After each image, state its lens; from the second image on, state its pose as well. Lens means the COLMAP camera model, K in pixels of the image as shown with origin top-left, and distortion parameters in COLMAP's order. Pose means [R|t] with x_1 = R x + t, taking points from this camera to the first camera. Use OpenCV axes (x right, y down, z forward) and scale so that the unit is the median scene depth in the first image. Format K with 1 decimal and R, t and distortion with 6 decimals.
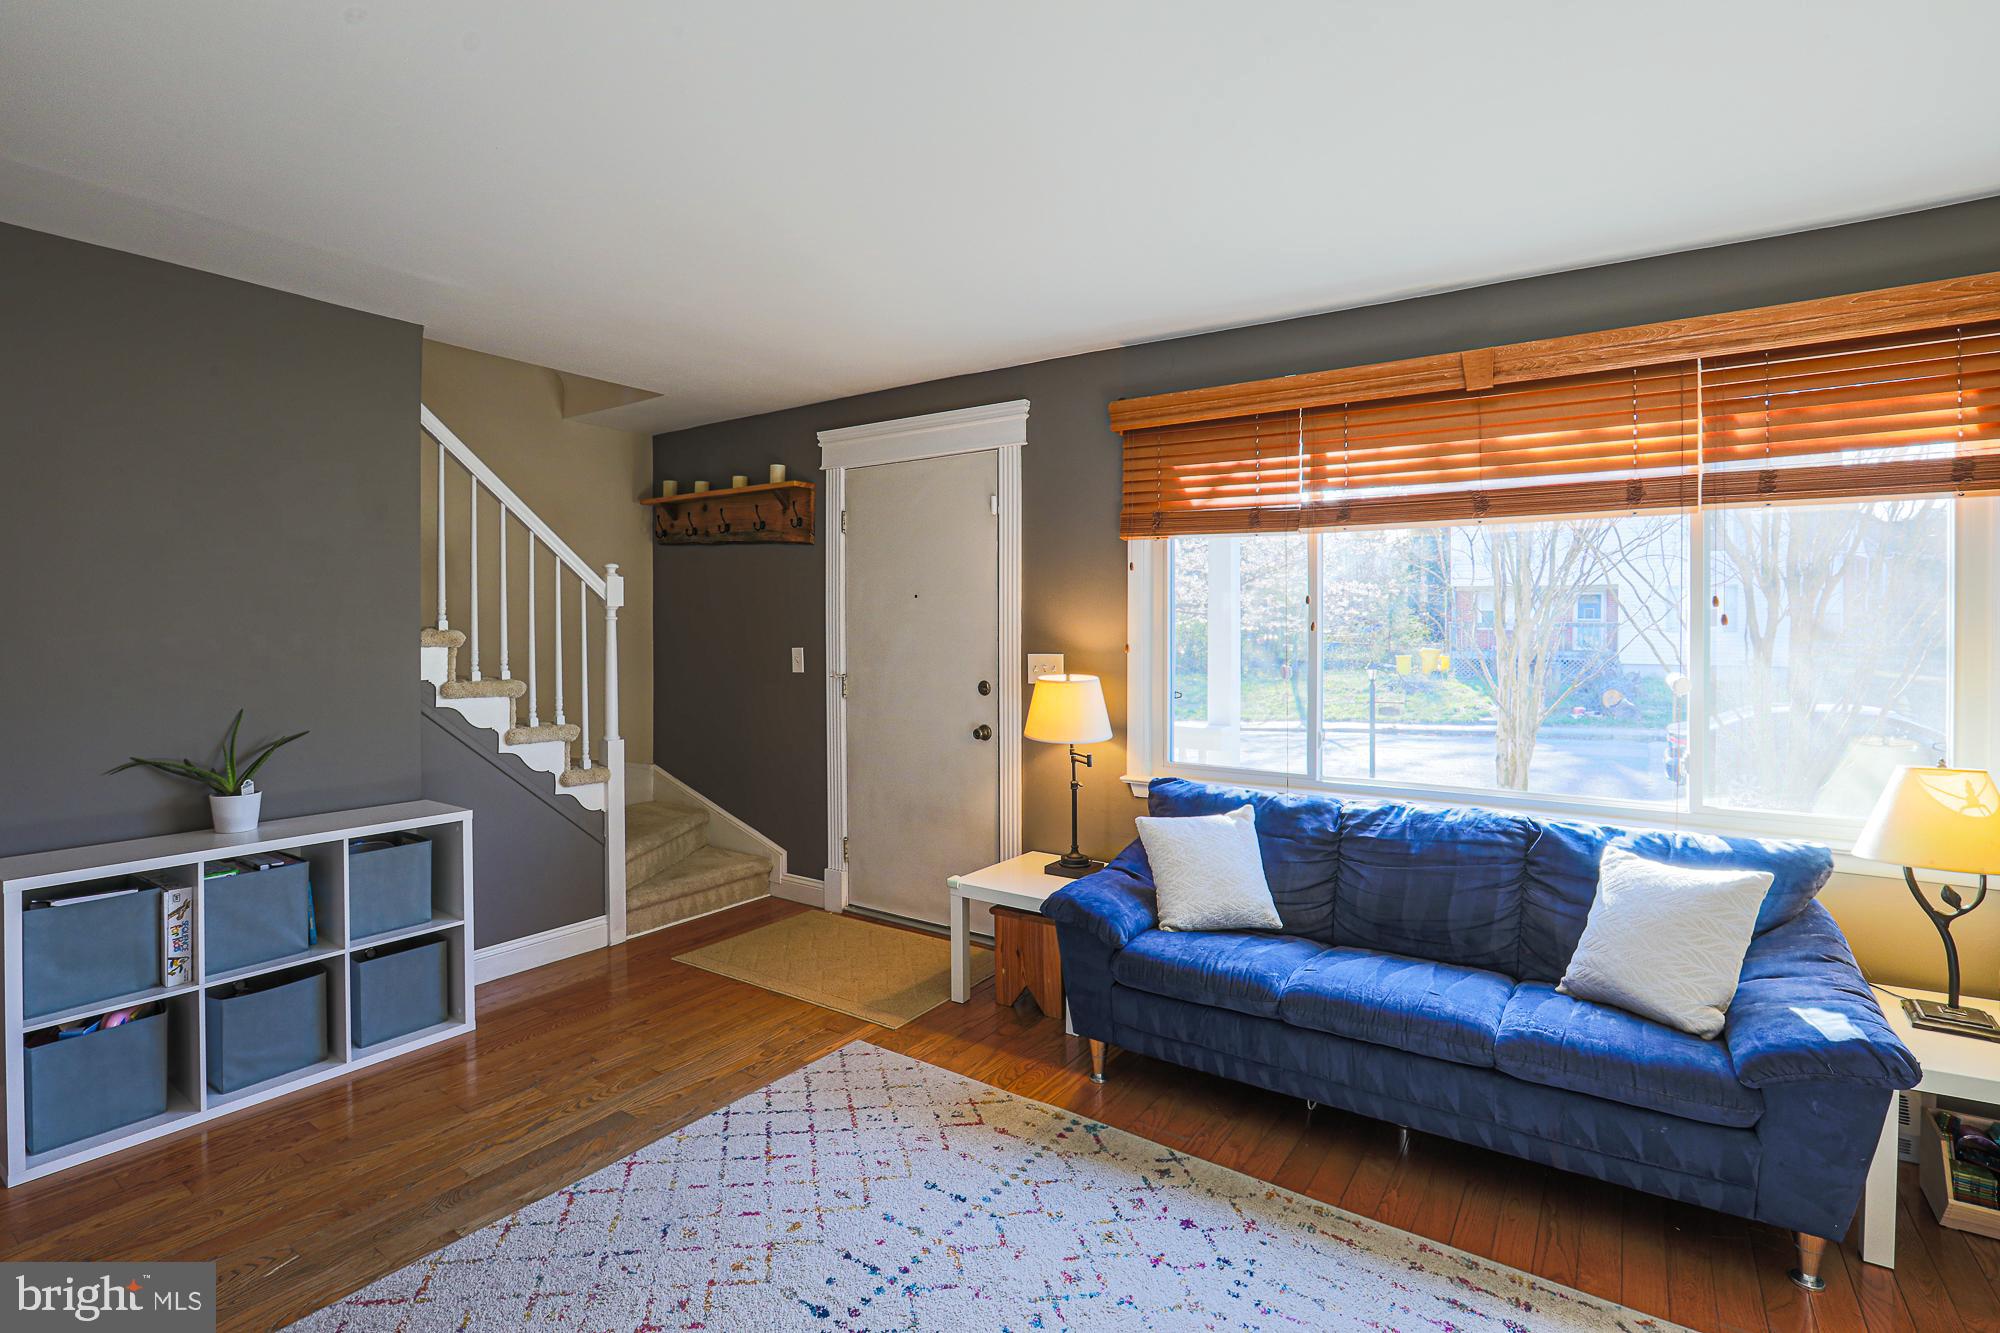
lens RADIAL K [[961.5, 0, 1007.6], [0, 961.5, 637.9], [0, 0, 1]] dist [-0.046646, 0.014641]
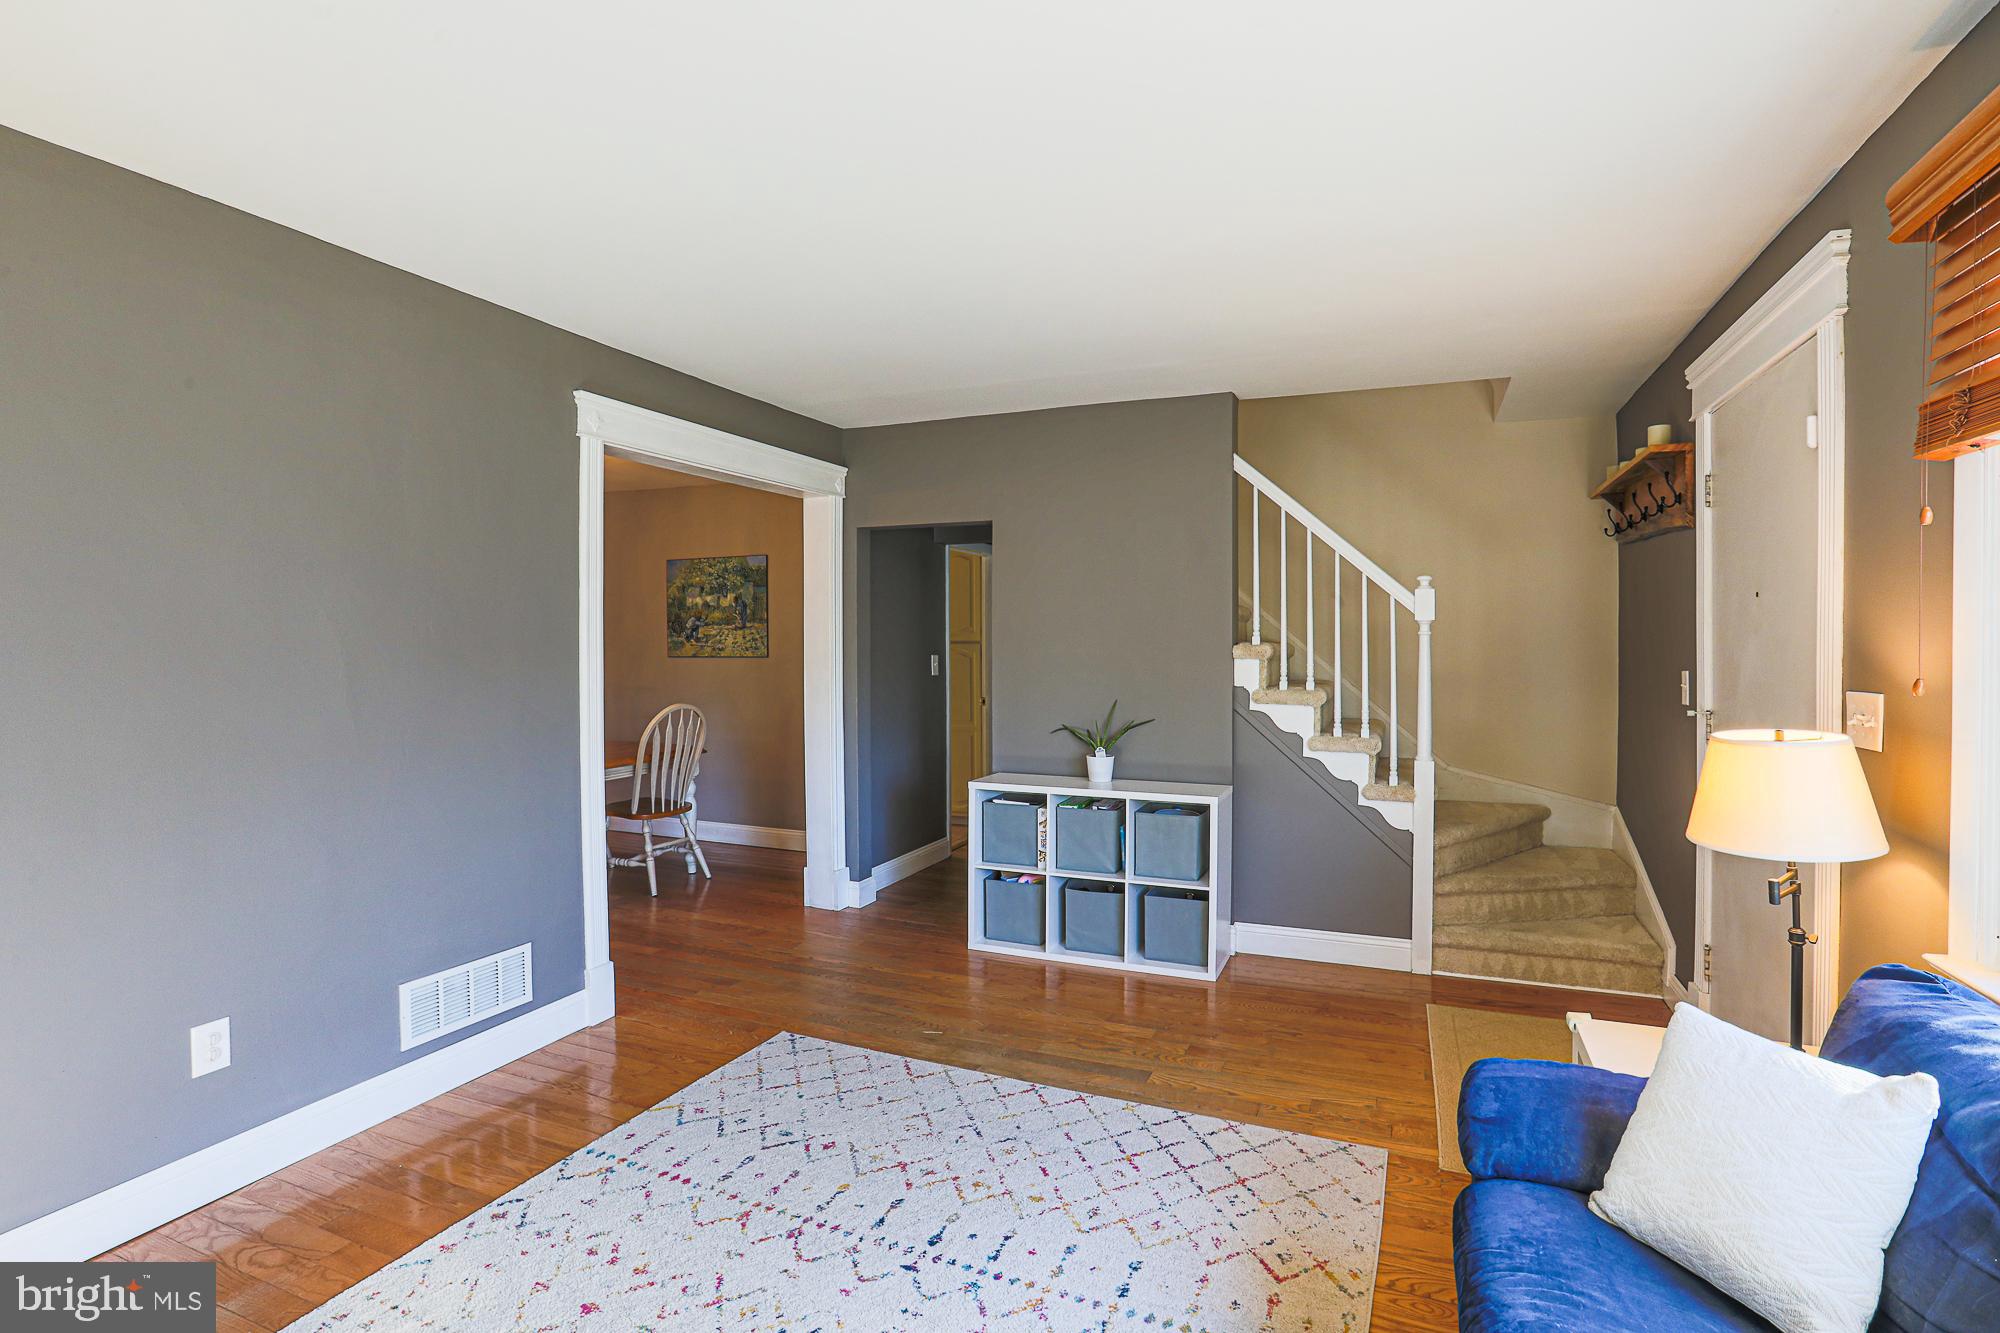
lens RADIAL K [[961.5, 0, 994.7], [0, 961.5, 646.1], [0, 0, 1]] dist [-0.046646, 0.014641]
pose [[0.169151, 0.005843, -0.985573, 0.542458], [-0.009117, 0.999949, 0.004363, -0.008865], [0.985548, 0.008248, 0.169196, 0.497353]]
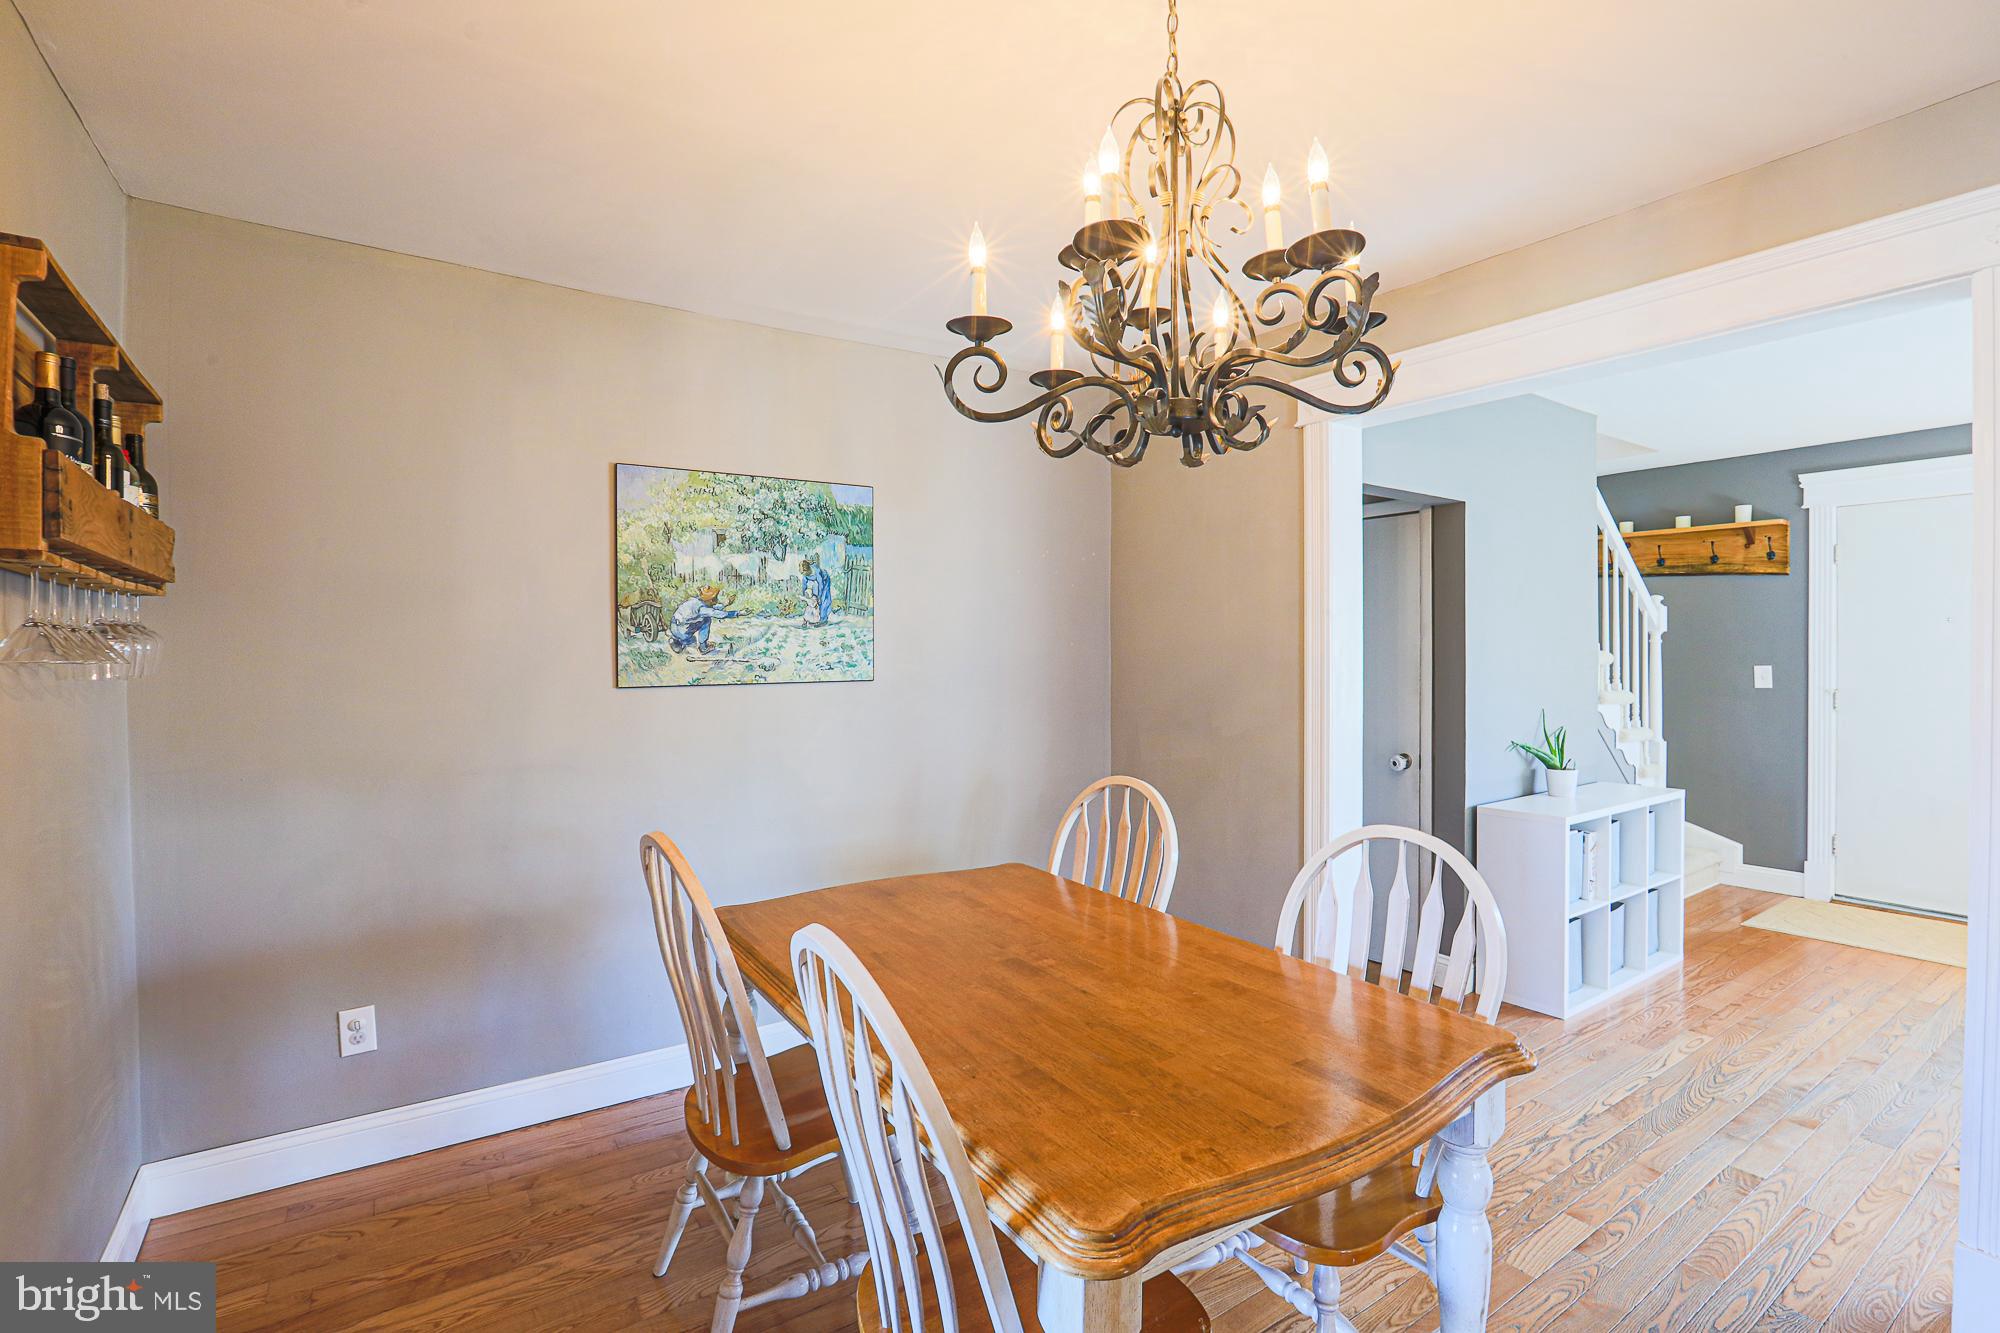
lens RADIAL K [[961.5, 0, 996.2], [0, 961.5, 651.9], [0, 0, 1]] dist [-0.046646, 0.014641]
pose [[0.931838, 0.001329, -0.362873, -0.918594], [-0.002302, 0.999995, -0.002247, -0.002778], [0.362868, 0.002929, 0.931836, -0.512680]]
